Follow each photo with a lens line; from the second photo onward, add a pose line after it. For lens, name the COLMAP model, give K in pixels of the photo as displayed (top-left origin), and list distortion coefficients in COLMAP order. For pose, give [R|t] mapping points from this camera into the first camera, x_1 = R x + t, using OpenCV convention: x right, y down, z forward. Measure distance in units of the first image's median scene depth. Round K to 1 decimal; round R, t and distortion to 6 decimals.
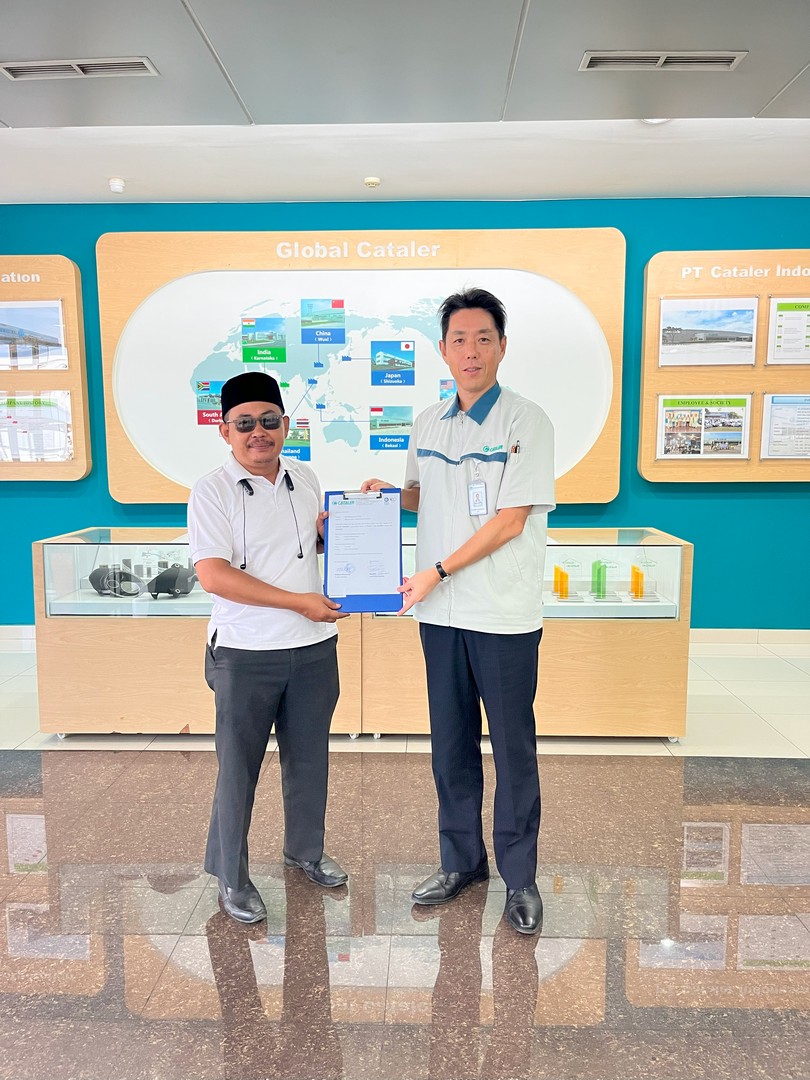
lens RADIAL K [[837.3, 0, 406.1], [0, 837.3, 547.6], [0, 0, 1]] dist [0.055265, -0.077861]
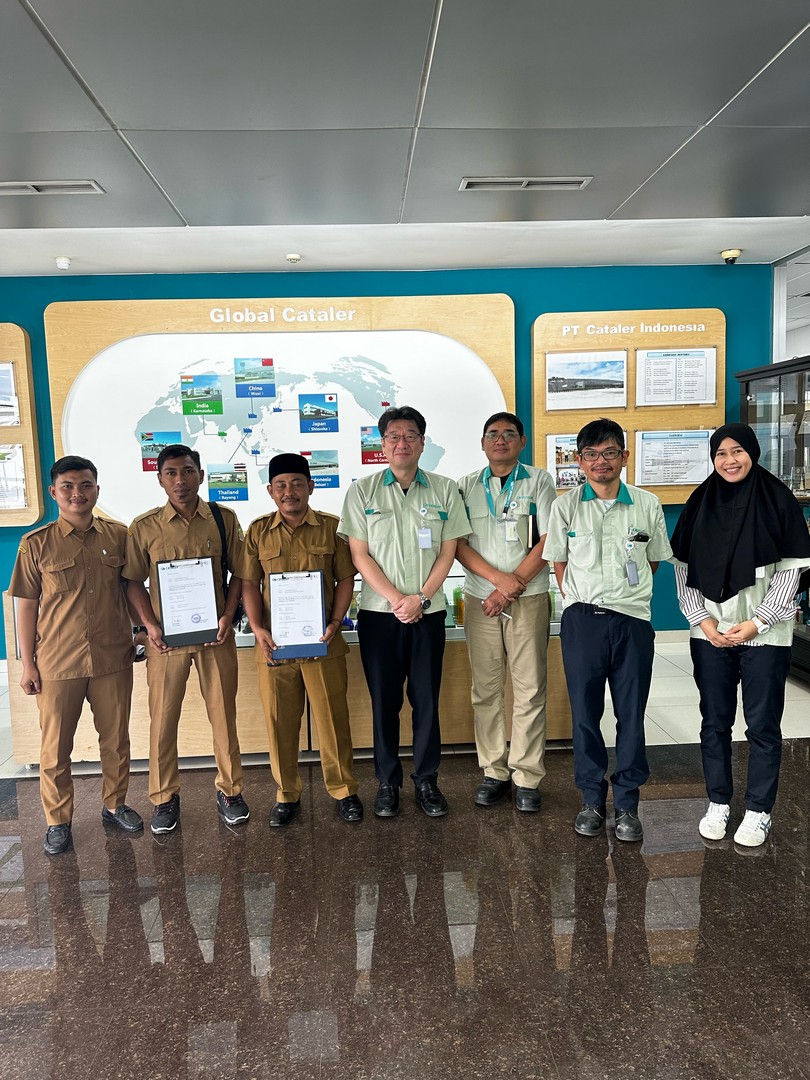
lens RADIAL K [[773.7, 0, 406.5], [0, 773.7, 534.3], [0, 0, 1]] dist [0.122074, -0.185891]
pose [[0.995638, -0.038173, 0.085129, 0.007054], [0.040681, 0.998782, -0.027917, -0.021217], [-0.083959, 0.031258, 0.995979, -0.057569]]
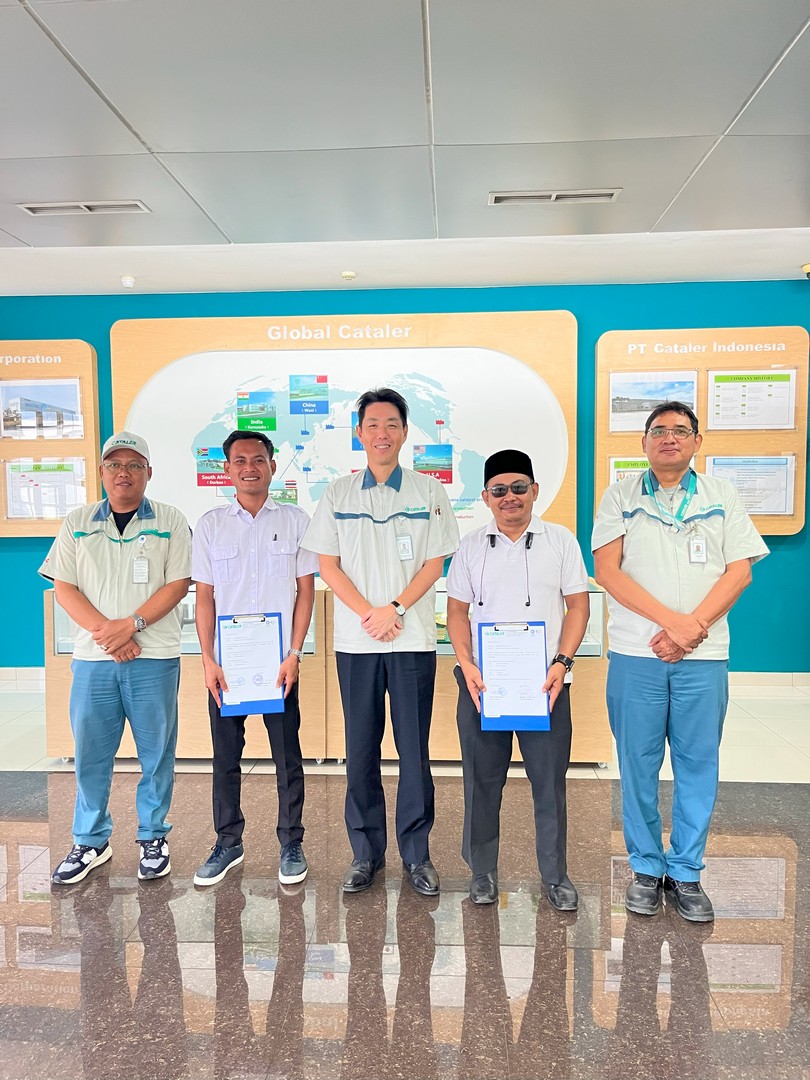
lens RADIAL K [[837.3, 0, 406.1], [0, 837.3, 547.6], [0, 0, 1]] dist [0.055265, -0.077861]
pose [[0.999638, -0.003908, -0.026608, 0.060791], [0.002252, 0.998072, -0.062018, 0.005201], [0.026799, 0.061936, 0.997720, -0.104695]]
